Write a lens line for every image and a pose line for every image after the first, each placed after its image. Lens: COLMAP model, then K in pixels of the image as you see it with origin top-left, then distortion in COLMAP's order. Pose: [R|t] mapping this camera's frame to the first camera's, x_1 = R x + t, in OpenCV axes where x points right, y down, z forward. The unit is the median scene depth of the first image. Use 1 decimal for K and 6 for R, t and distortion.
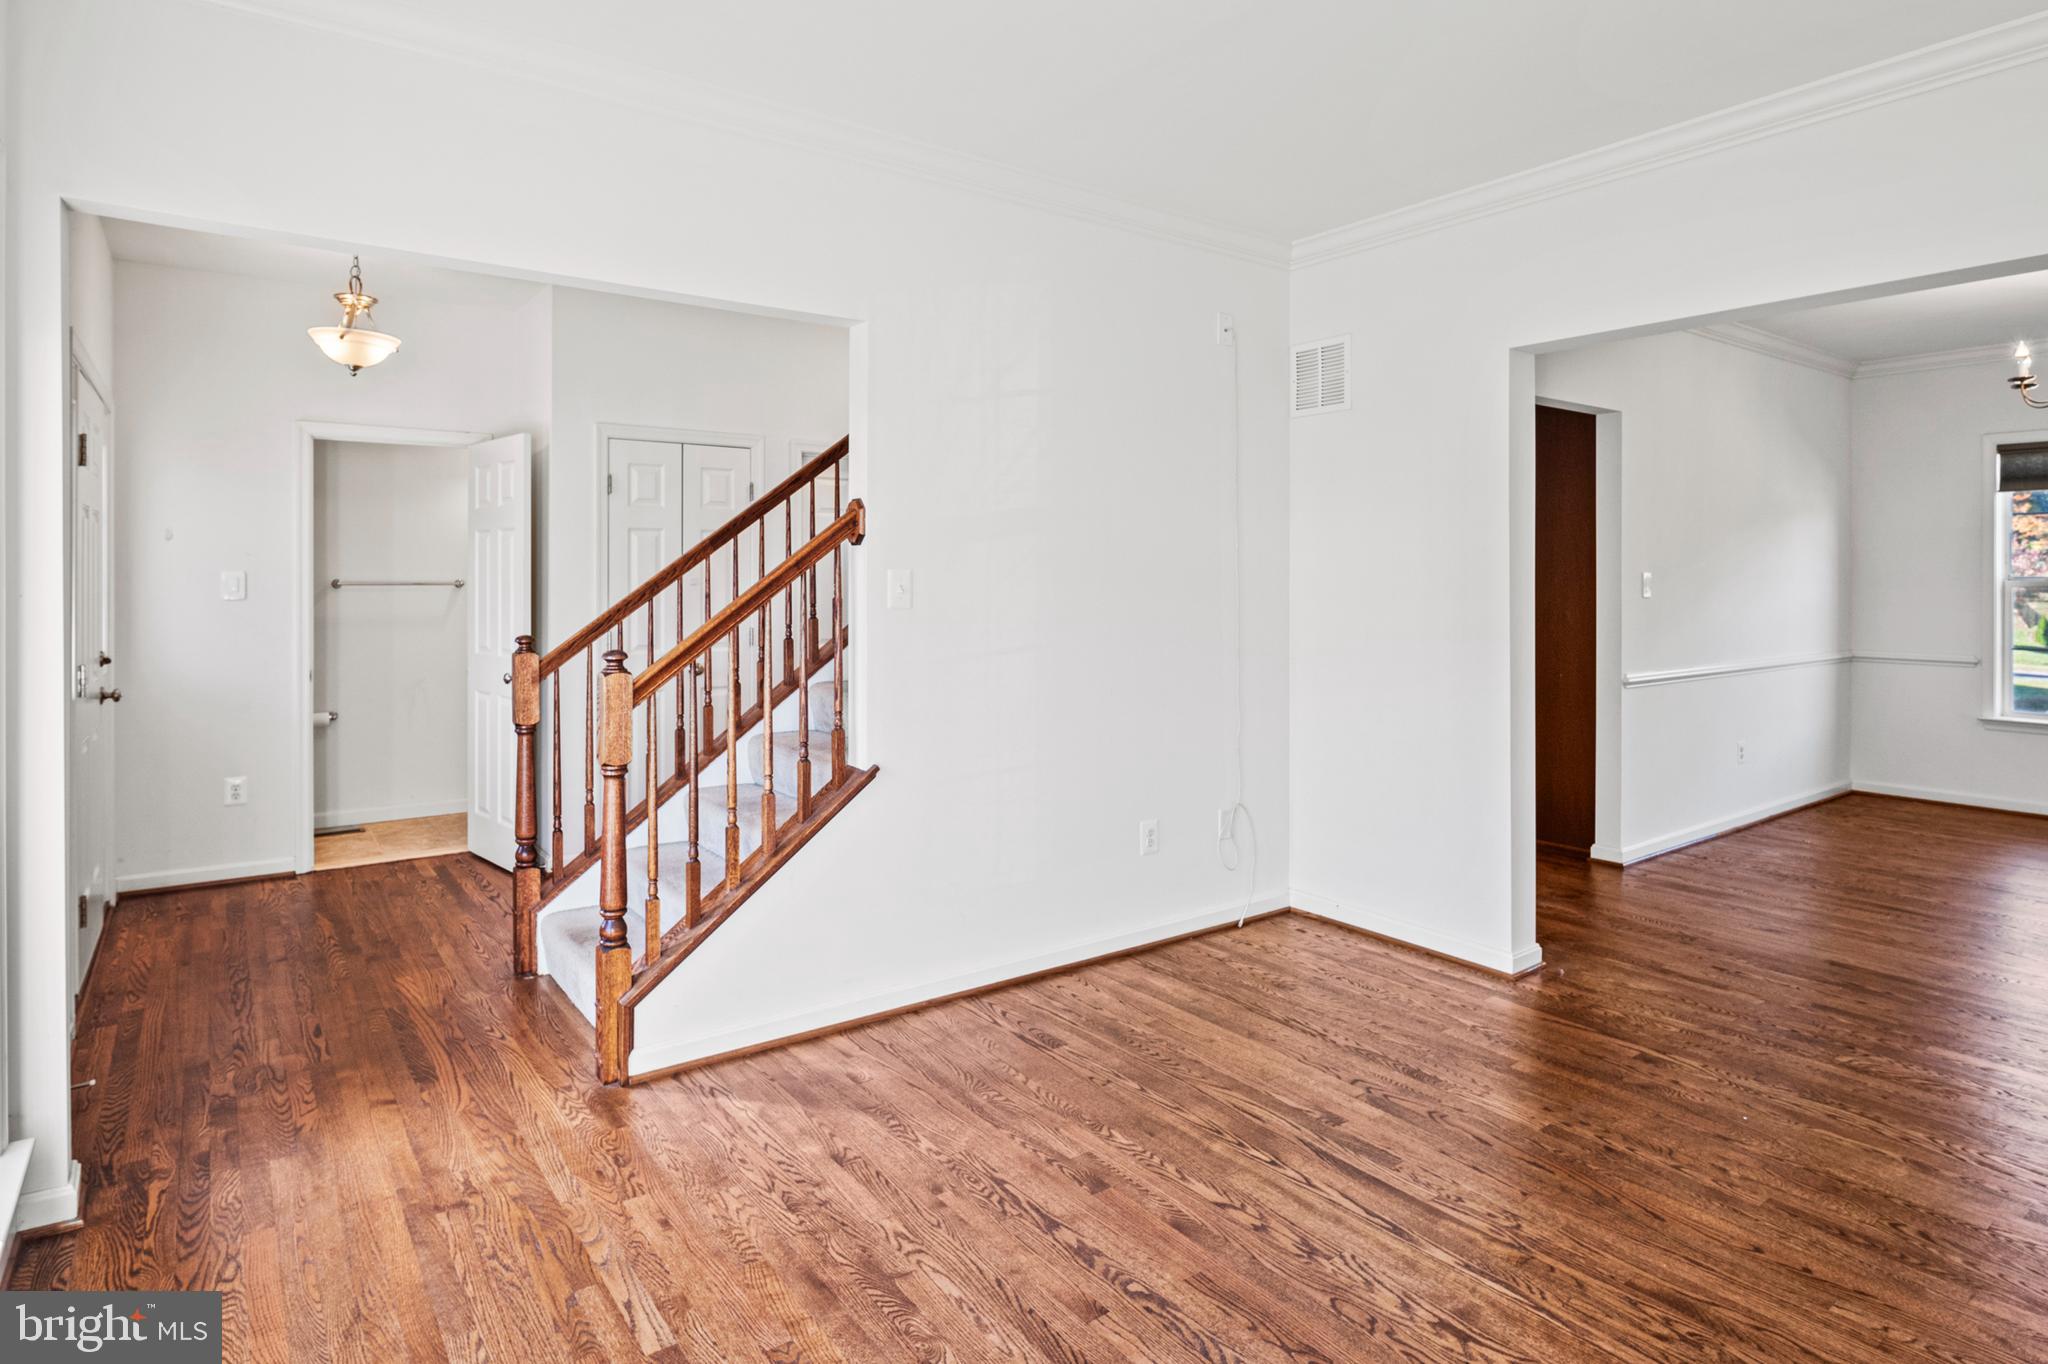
lens RADIAL K [[1119.7, 0, 1017.6], [0, 1119.7, 712.6], [0, 0, 1]] dist [0.002089, -0.000450]
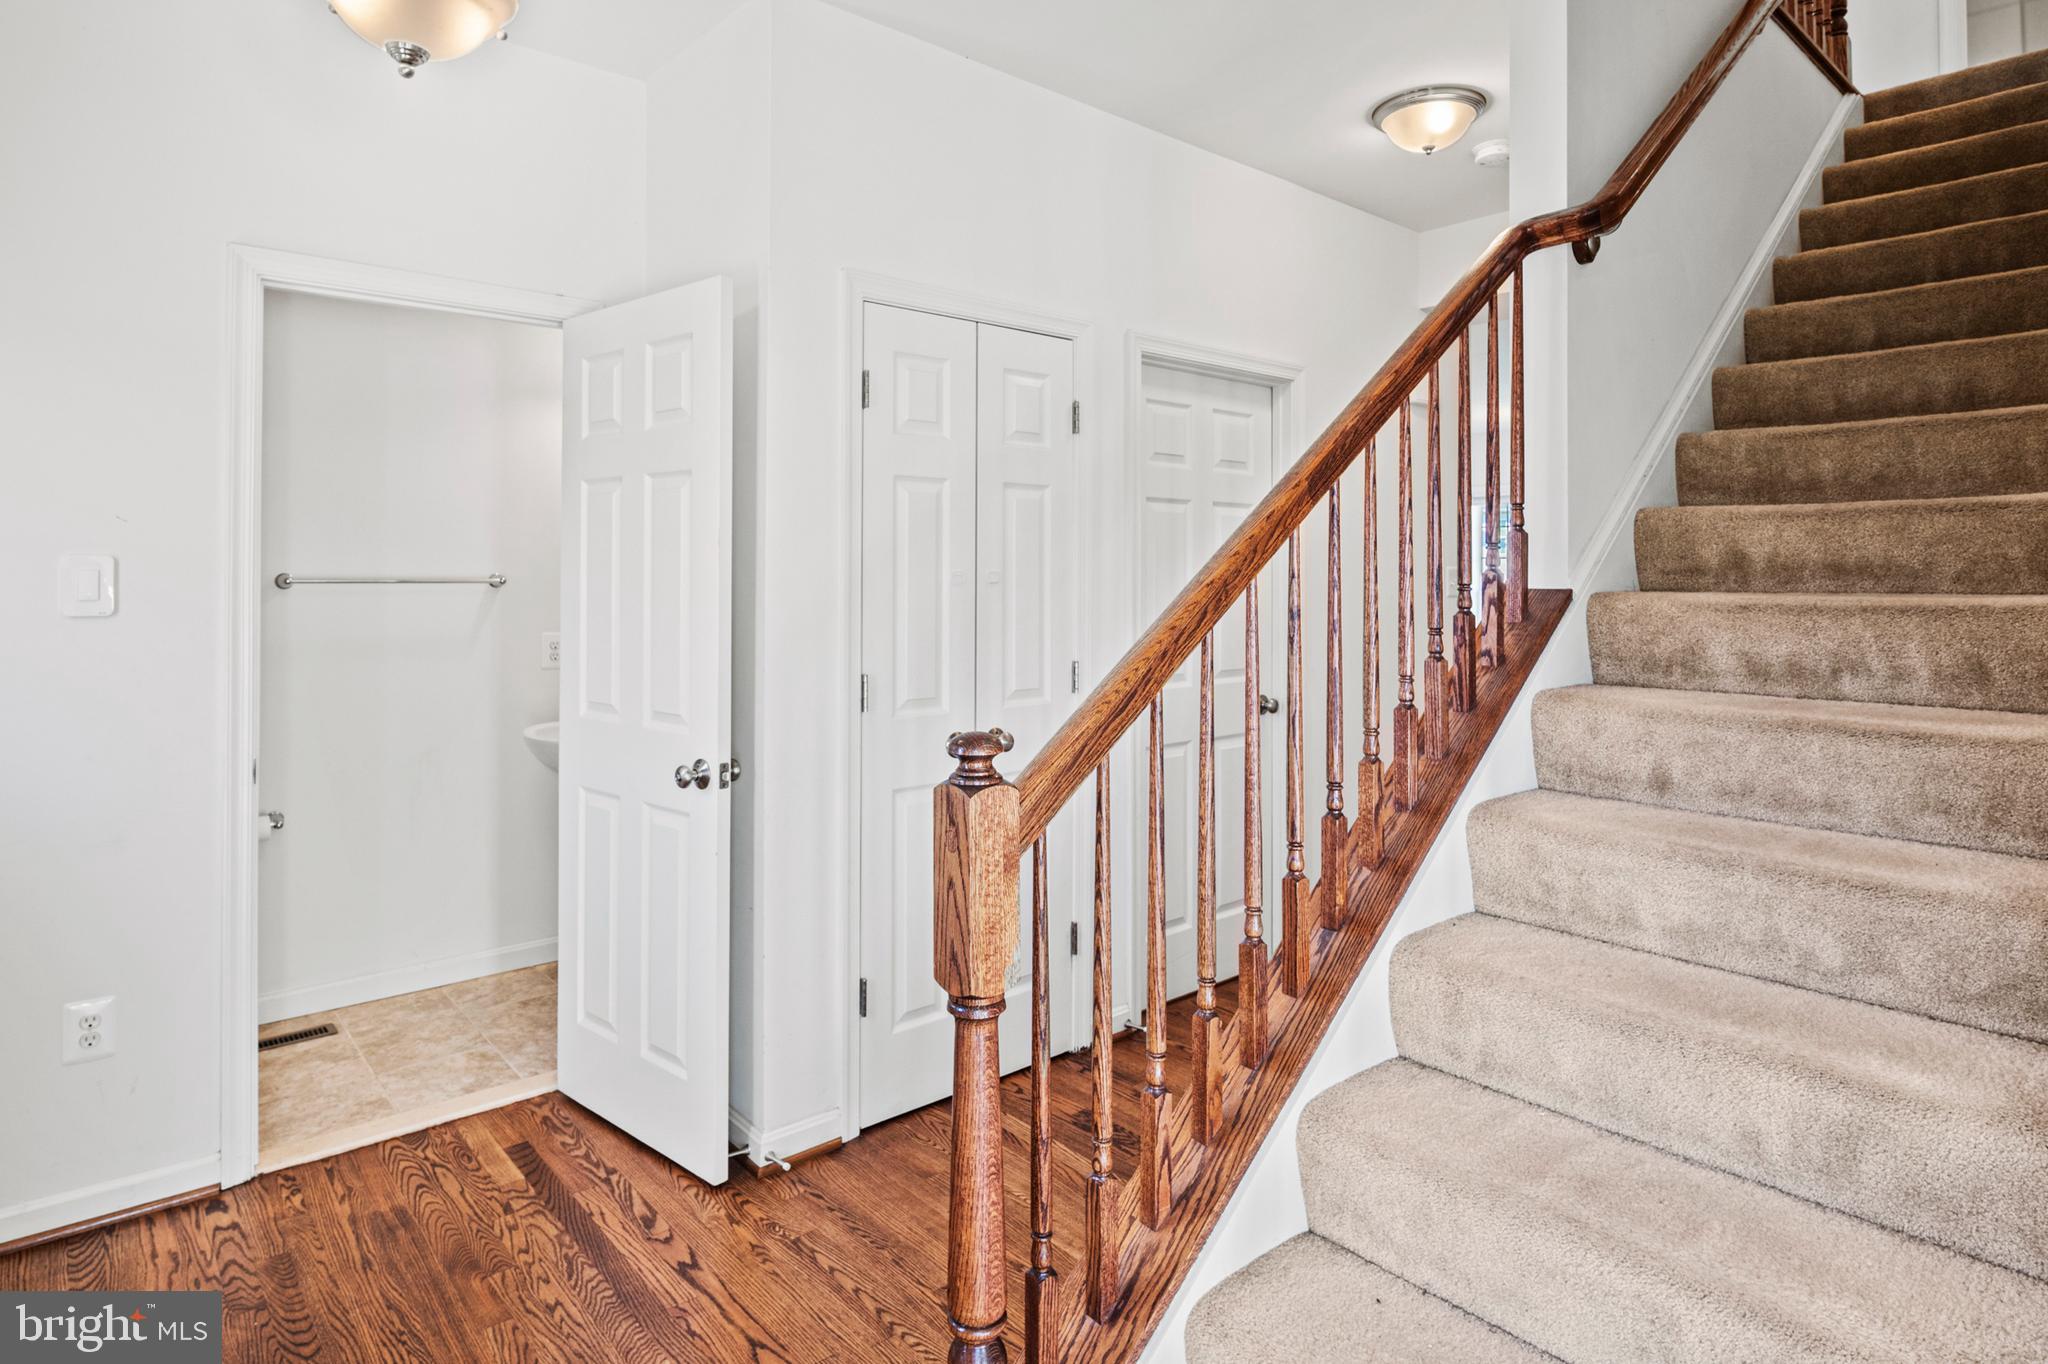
lens RADIAL K [[1126.8, 0, 1024.0], [0, 1126.8, 682.0], [0, 0, 1]] dist [-0.005891, -0.001415]
pose [[0.995901, -0.007229, 0.090160, -0.333069], [0.008954, 0.999784, -0.018739, -0.058094], [-0.090005, 0.019469, 0.995751, 0.472261]]
